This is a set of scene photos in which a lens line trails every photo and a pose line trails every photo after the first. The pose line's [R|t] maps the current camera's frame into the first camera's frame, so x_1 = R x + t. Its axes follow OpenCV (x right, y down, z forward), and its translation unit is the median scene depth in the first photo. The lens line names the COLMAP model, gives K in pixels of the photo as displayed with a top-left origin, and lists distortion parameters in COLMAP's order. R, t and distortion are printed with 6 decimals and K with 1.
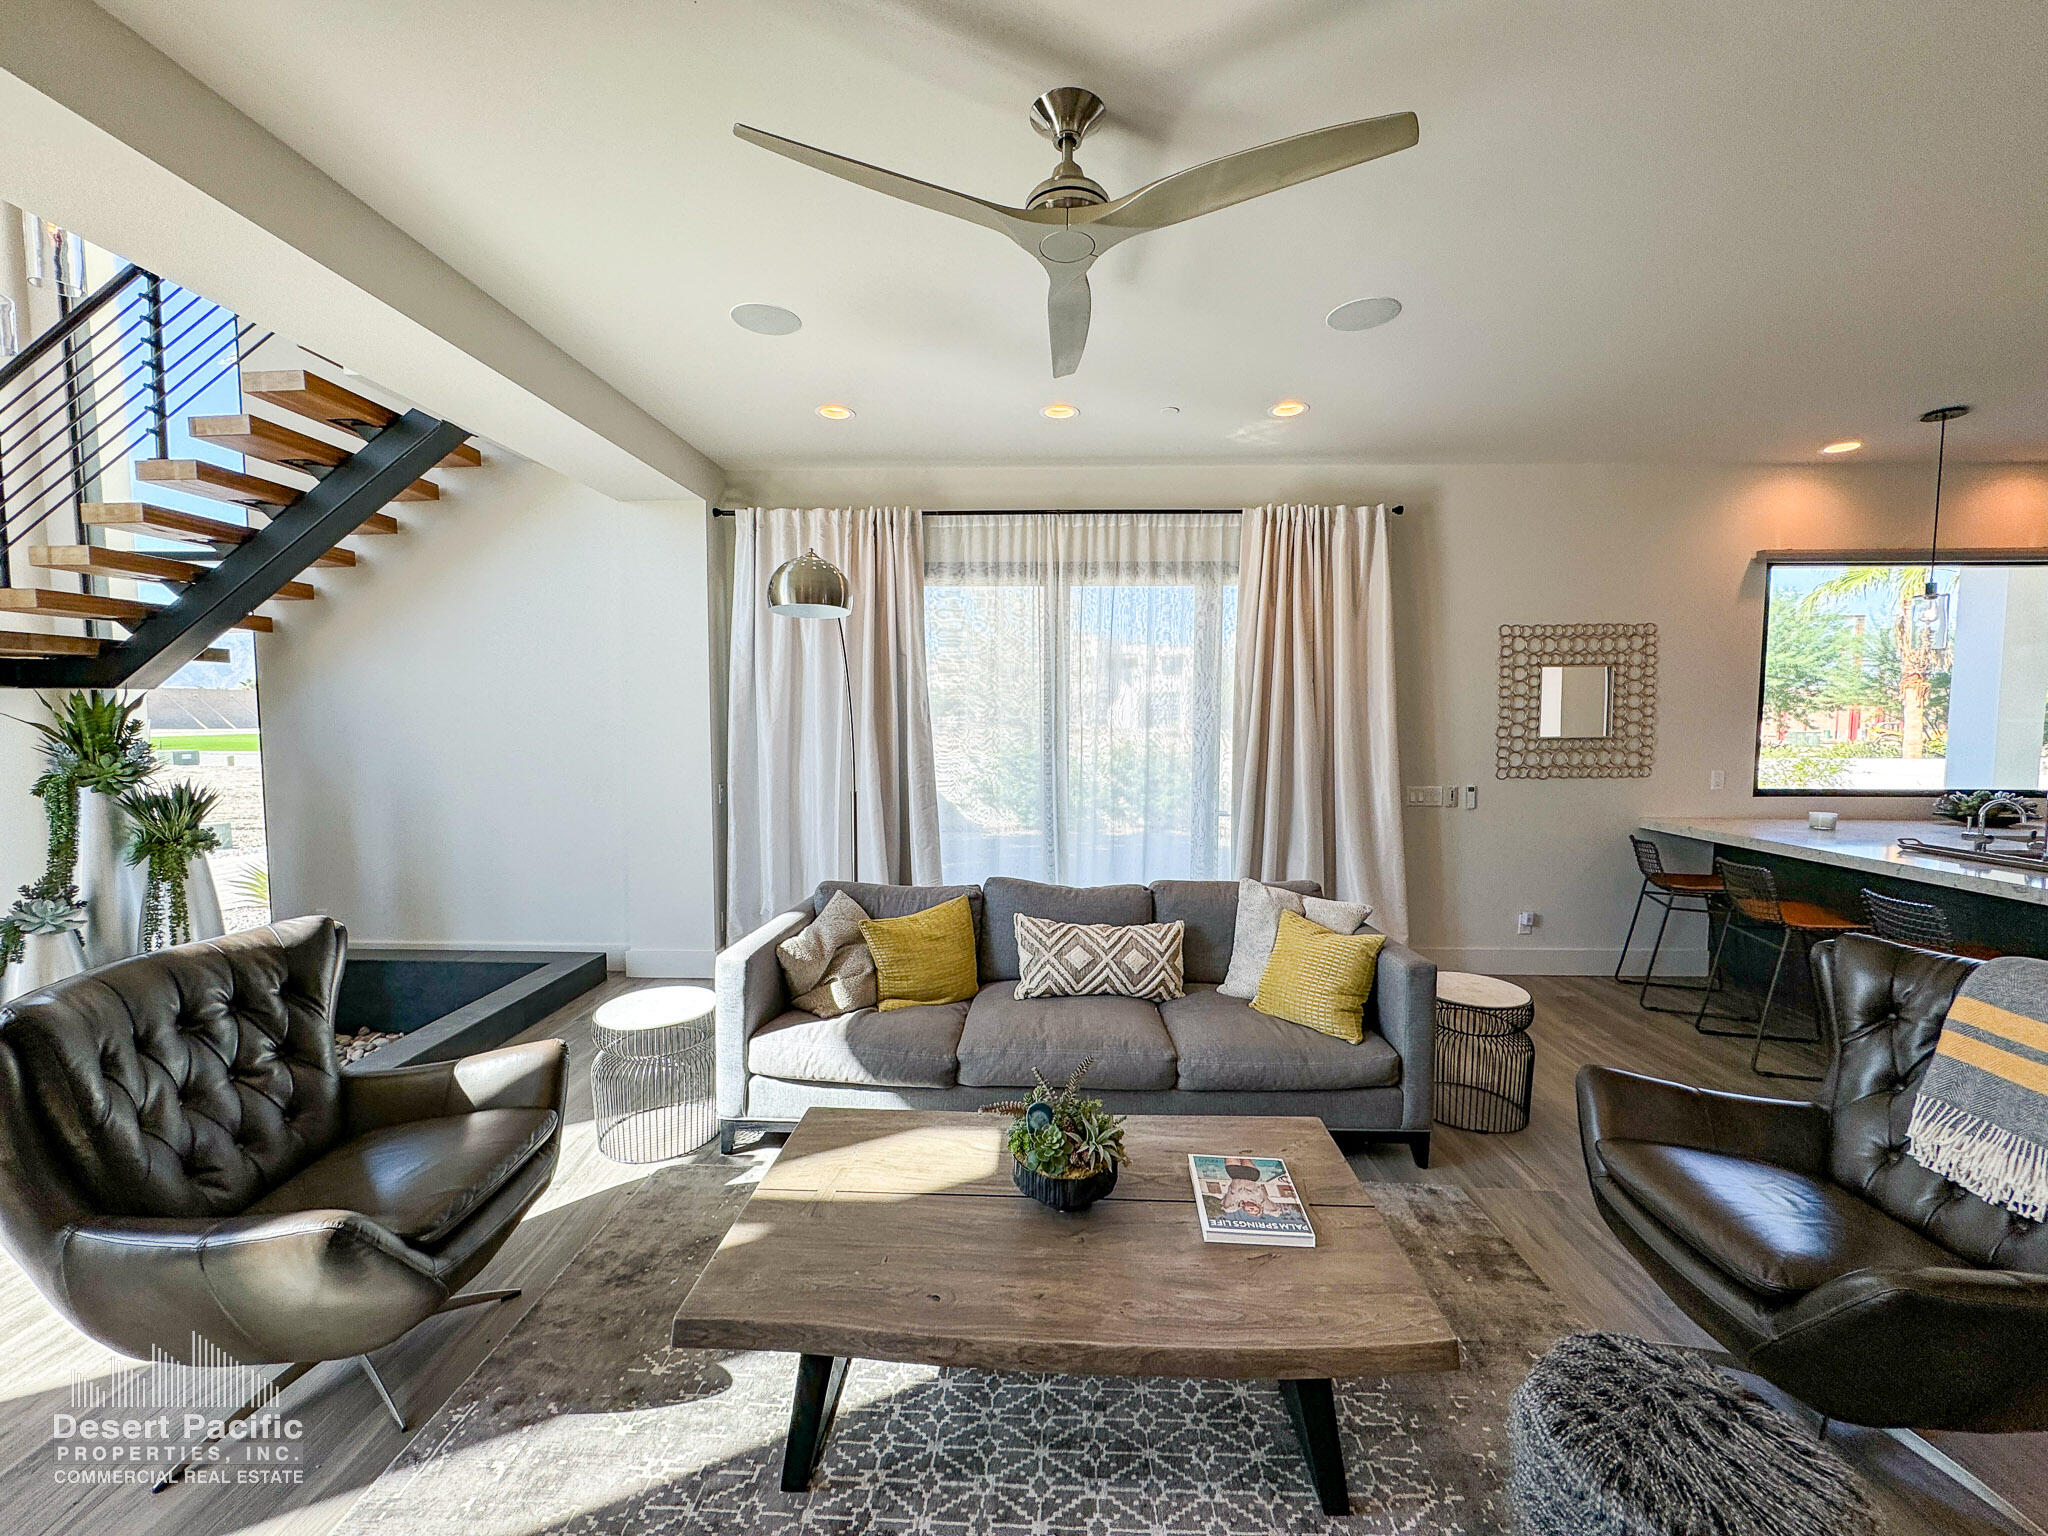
lens RADIAL K [[814.1, 0, 1018.1], [0, 814.1, 764.0], [0, 0, 1]] dist [-0.002595, 0.000445]
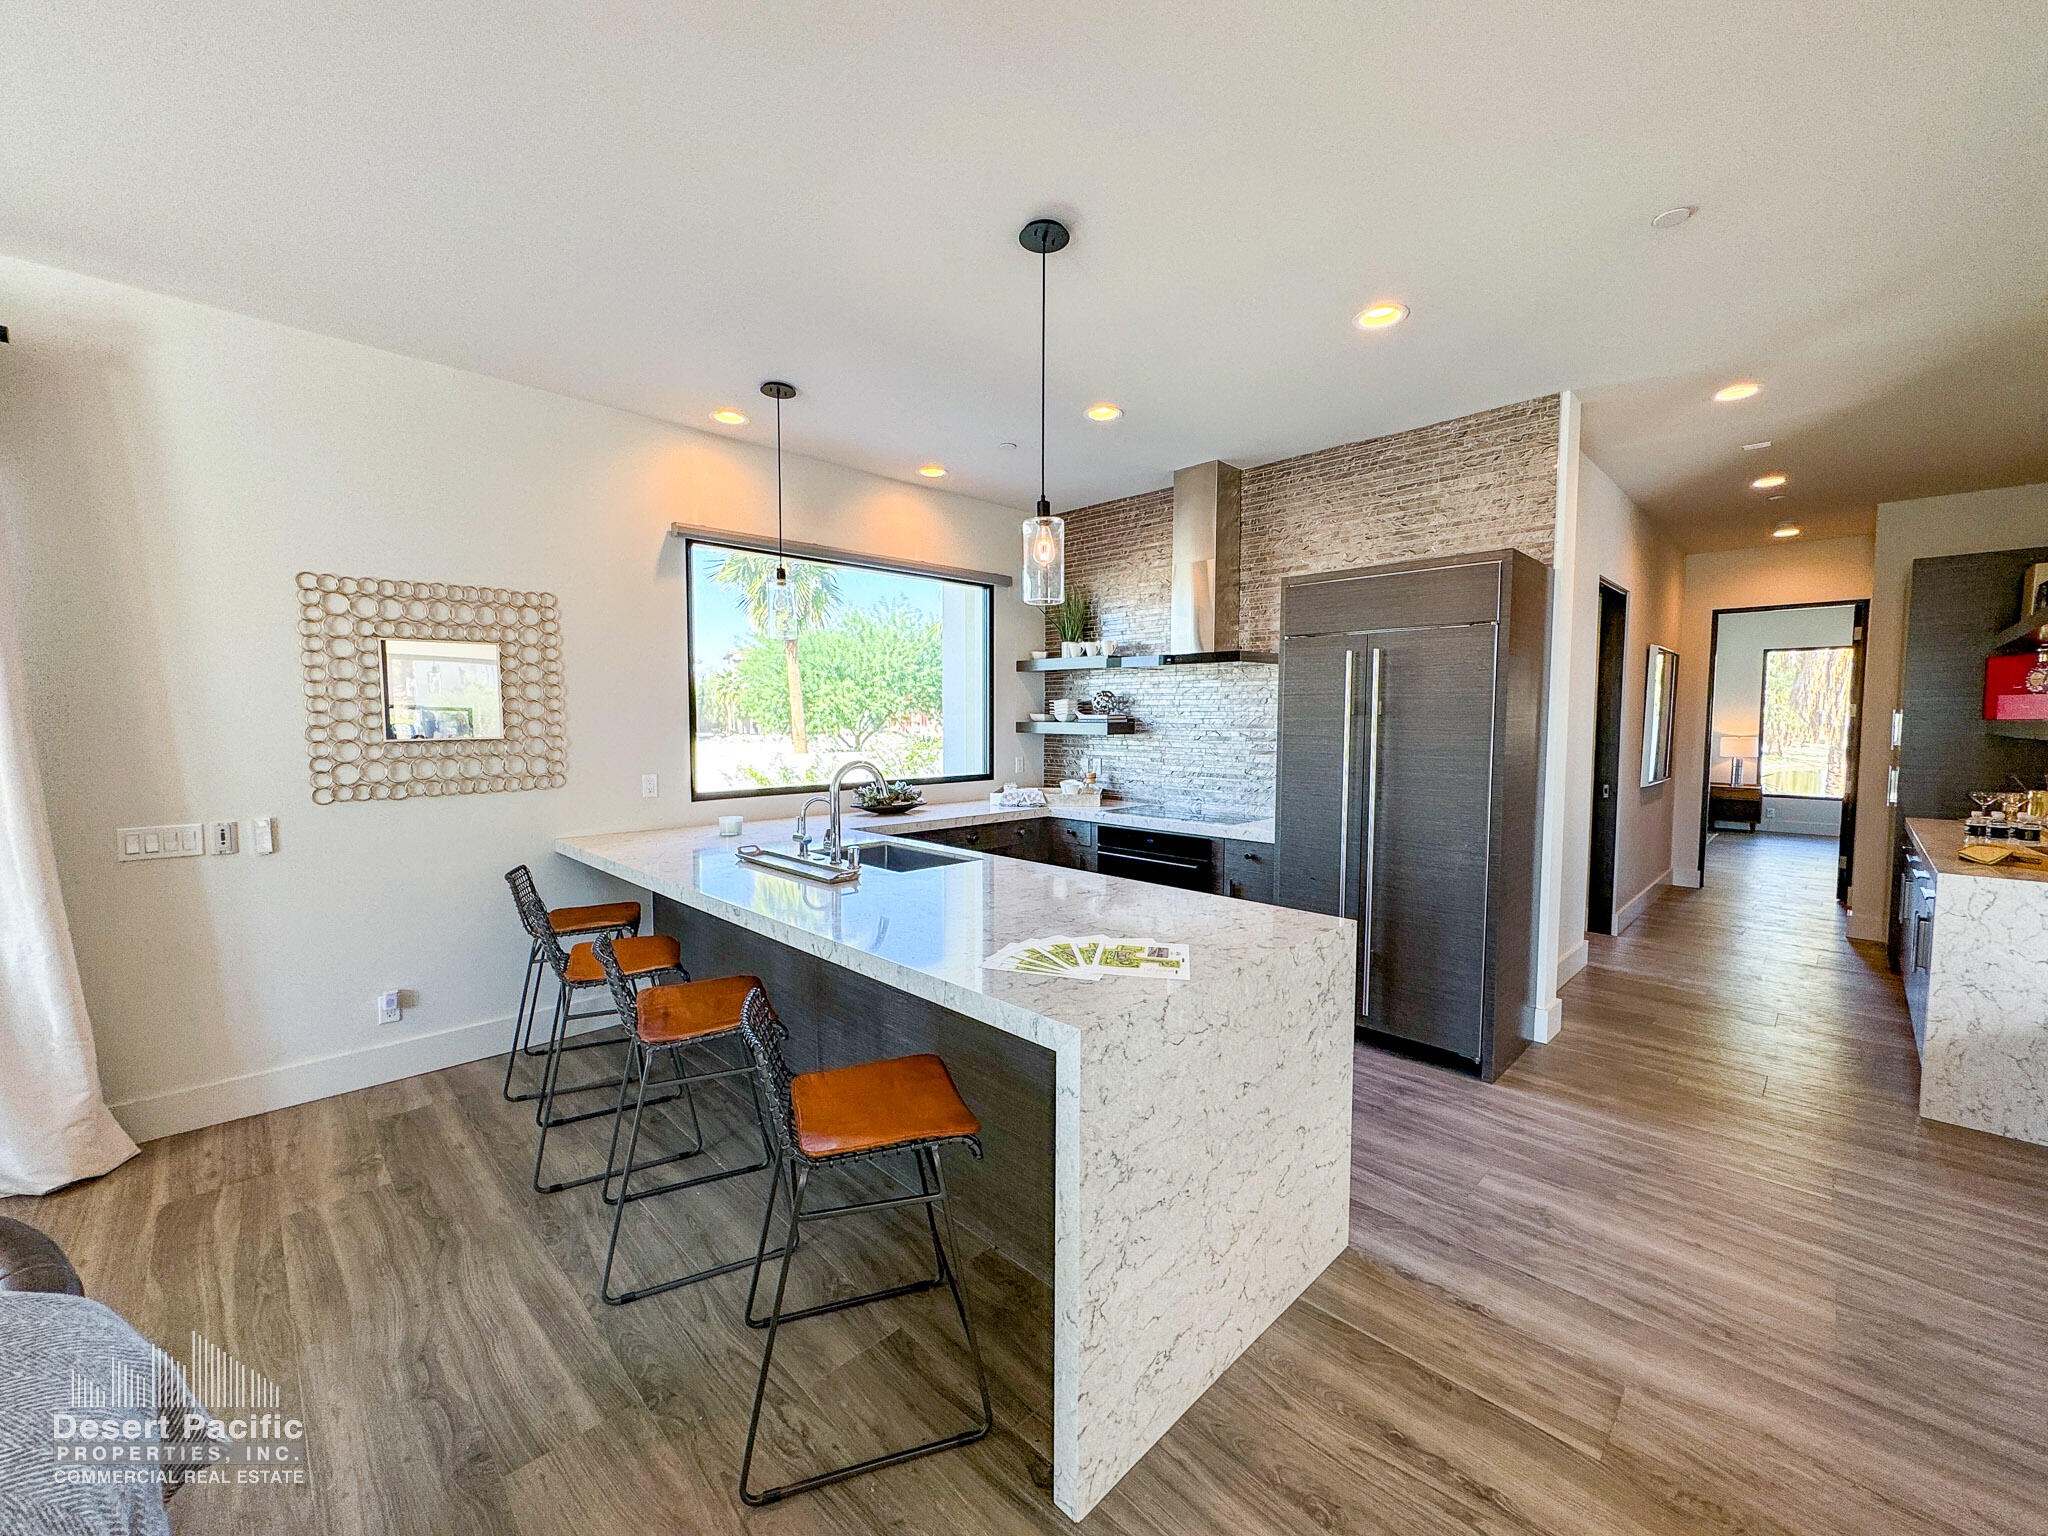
lens RADIAL K [[814.1, 0, 1029.0], [0, 814.1, 768.0], [0, 0, 1]] dist [-0.002595, 0.000445]
pose [[0.677870, -0.046906, 0.733684, 0.503215], [0.040741, 0.998826, 0.026216, -0.005205], [-0.734052, 0.012120, 0.678985, 0.121753]]
